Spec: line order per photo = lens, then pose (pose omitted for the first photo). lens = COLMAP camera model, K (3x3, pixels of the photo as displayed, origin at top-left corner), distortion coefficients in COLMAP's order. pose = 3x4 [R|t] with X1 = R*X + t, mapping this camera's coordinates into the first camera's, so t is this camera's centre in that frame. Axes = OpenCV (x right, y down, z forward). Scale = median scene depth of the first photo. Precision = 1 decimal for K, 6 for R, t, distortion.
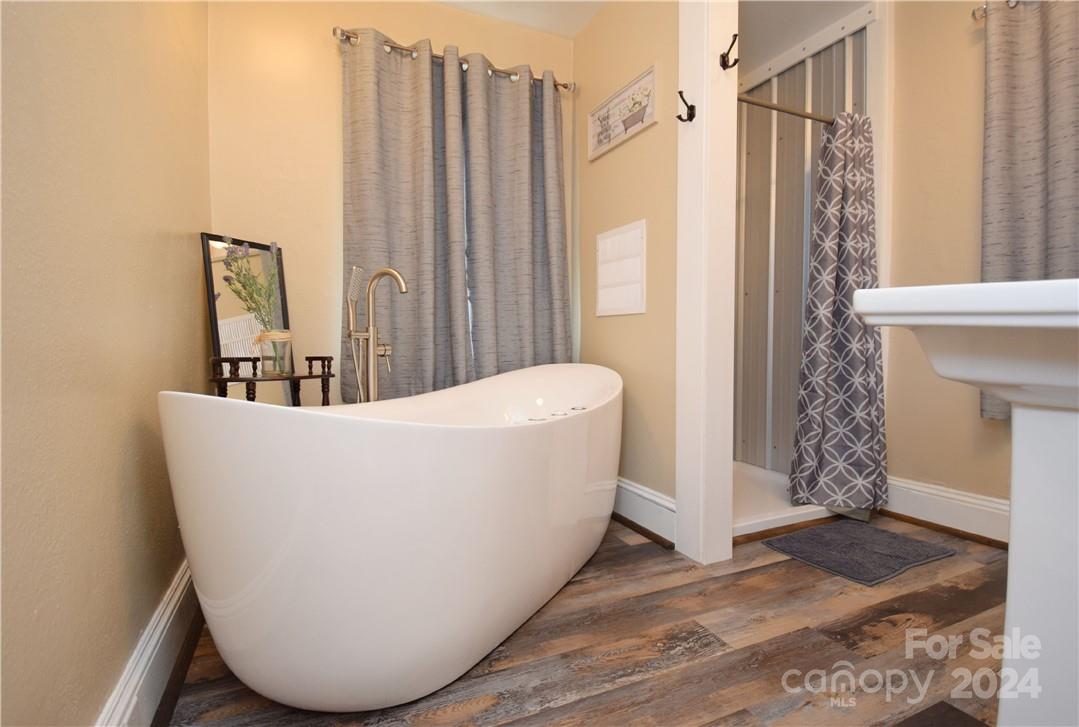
lens RADIAL K [[528.2, 0, 539.5], [0, 528.2, 363.5], [0, 0, 1]] dist [-0.001904, -0.021359]
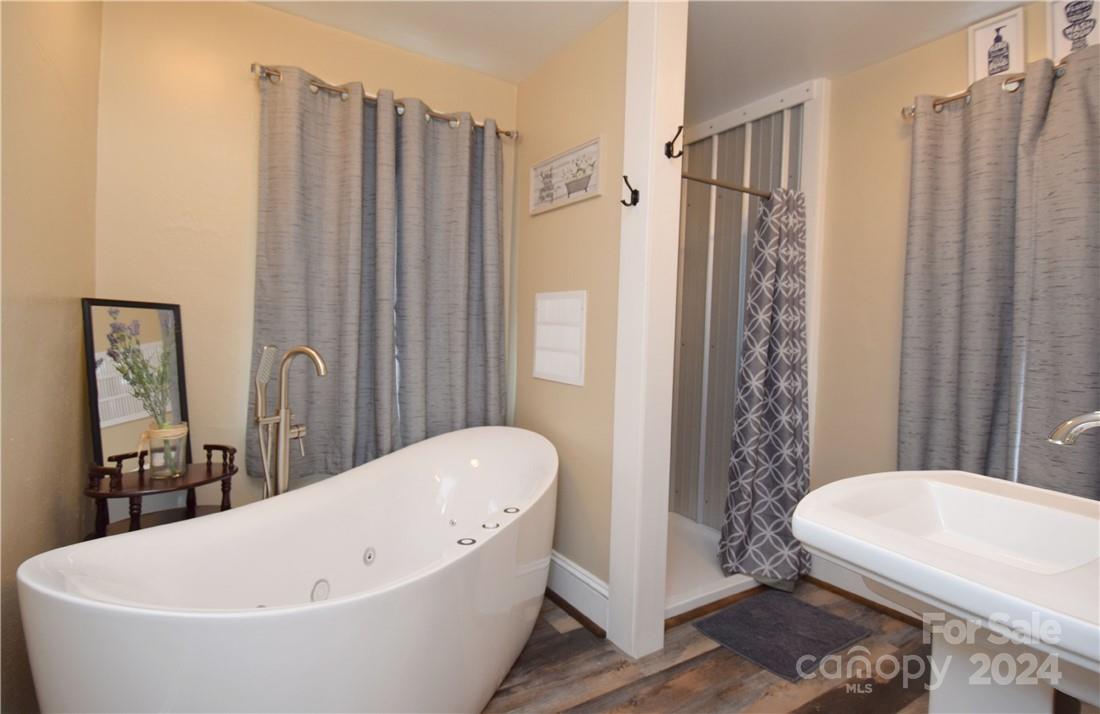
lens RADIAL K [[549.2, 0, 550.0], [0, 549.2, 357.0], [0, 0, 1]] dist [0.004938, -0.030615]
pose [[0.989621, 0.030766, 0.140370, -0.002970], [-0.028613, 0.999440, -0.017329, -0.123437], [-0.140825, 0.013133, 0.989947, 0.008897]]
